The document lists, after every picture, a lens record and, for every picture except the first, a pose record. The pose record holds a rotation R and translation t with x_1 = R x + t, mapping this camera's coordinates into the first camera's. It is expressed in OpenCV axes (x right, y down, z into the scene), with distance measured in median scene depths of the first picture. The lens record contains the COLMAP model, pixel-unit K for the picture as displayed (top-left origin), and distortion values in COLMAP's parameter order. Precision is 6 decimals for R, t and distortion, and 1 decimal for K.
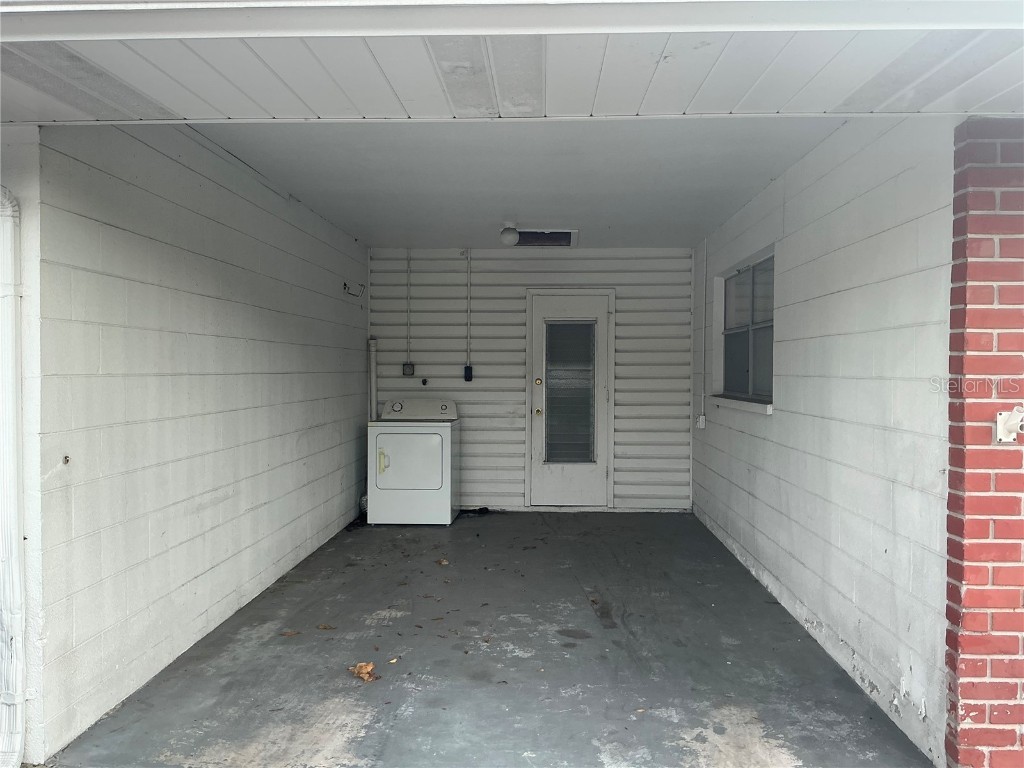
lens RADIAL K [[838.9, 0, 504.4], [0, 838.9, 387.2], [0, 0, 1]] dist [0.039984, -0.053922]
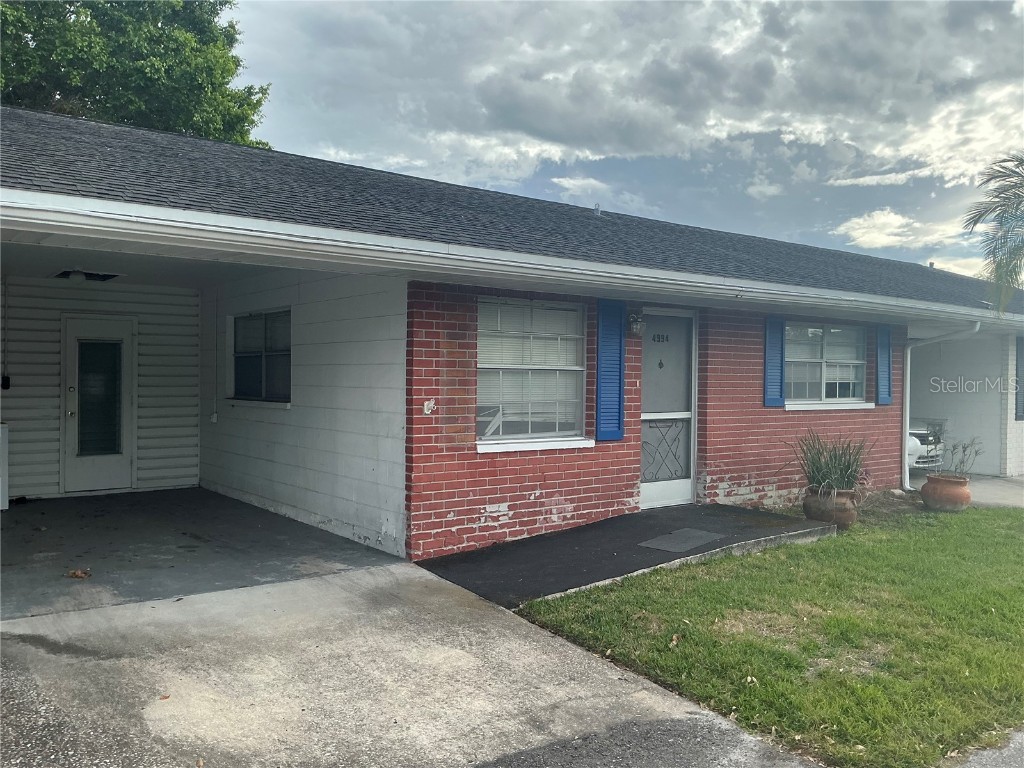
lens RADIAL K [[838.9, 0, 484.2], [0, 838.9, 387.6], [0, 0, 1]] dist [0.039984, -0.053922]
pose [[0.778340, -0.003680, 0.627832, -0.420180], [0.007472, 0.999966, -0.003402, -0.000807], [-0.627799, 0.007339, 0.778341, -0.521098]]
